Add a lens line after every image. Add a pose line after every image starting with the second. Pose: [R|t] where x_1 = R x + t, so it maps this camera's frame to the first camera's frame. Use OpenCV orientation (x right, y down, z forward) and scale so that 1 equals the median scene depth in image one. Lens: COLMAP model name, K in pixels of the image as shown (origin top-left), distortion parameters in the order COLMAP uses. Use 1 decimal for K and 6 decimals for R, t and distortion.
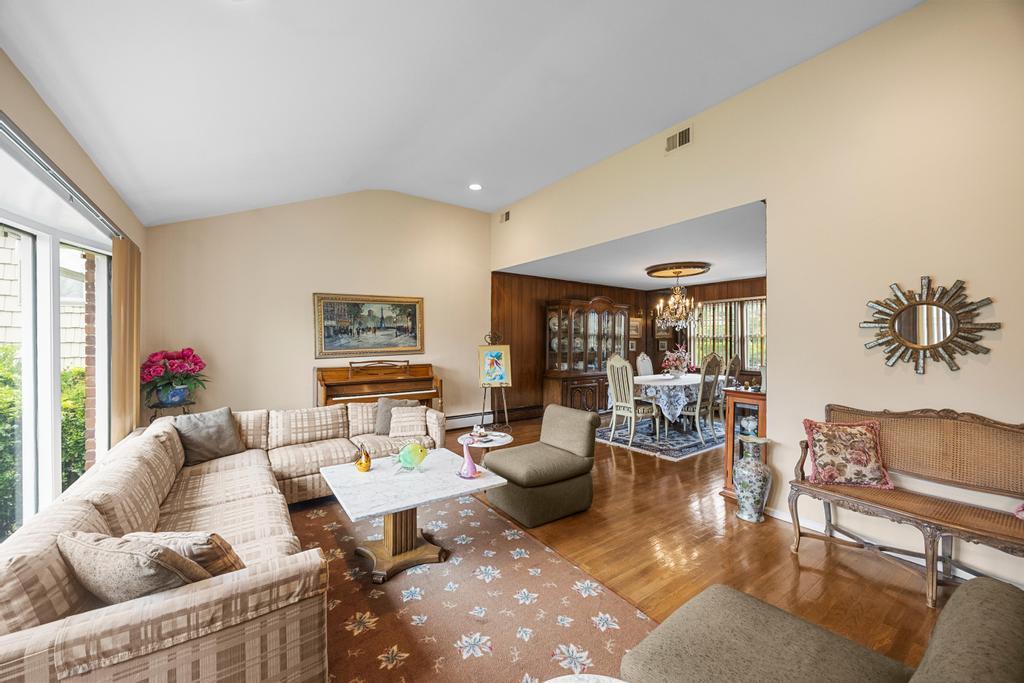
lens RADIAL K [[388.9, 0, 512.0], [0, 388.9, 341.5], [0, 0, 1]] dist [0.000535, 0.000153]
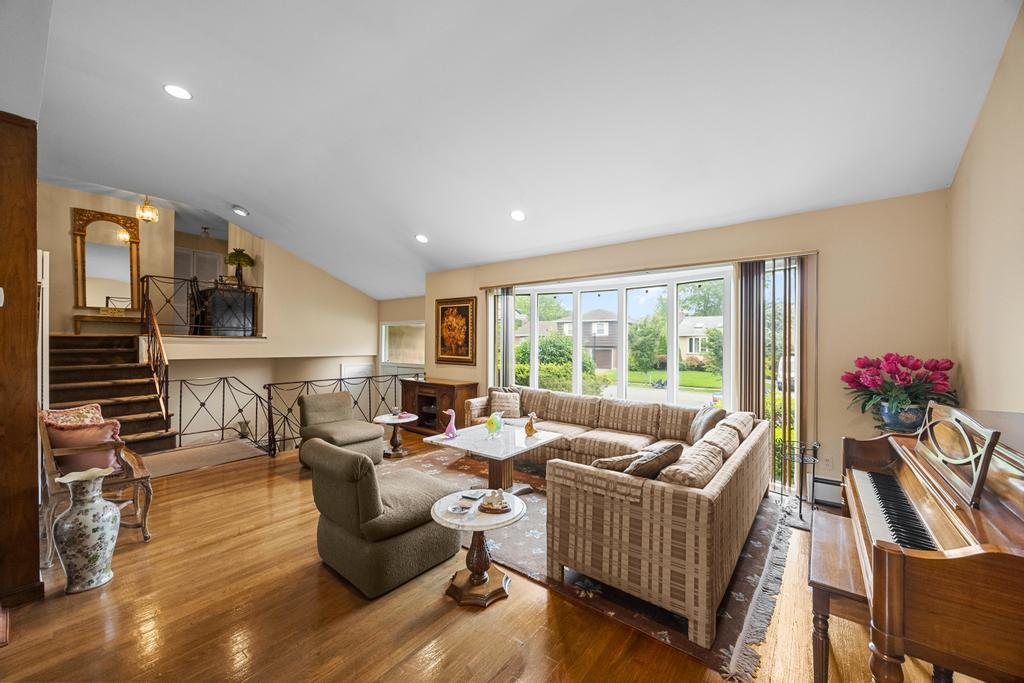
lens RADIAL K [[388.9, 0, 512.0], [0, 388.9, 341.5], [0, 0, 1]] dist [0.000535, 0.000153]
pose [[-0.959258, -0.006266, -0.282463, 0.032832], [-0.004044, 0.999956, -0.008450, 0.003710], [0.282504, -0.006963, -0.959241, 0.988439]]
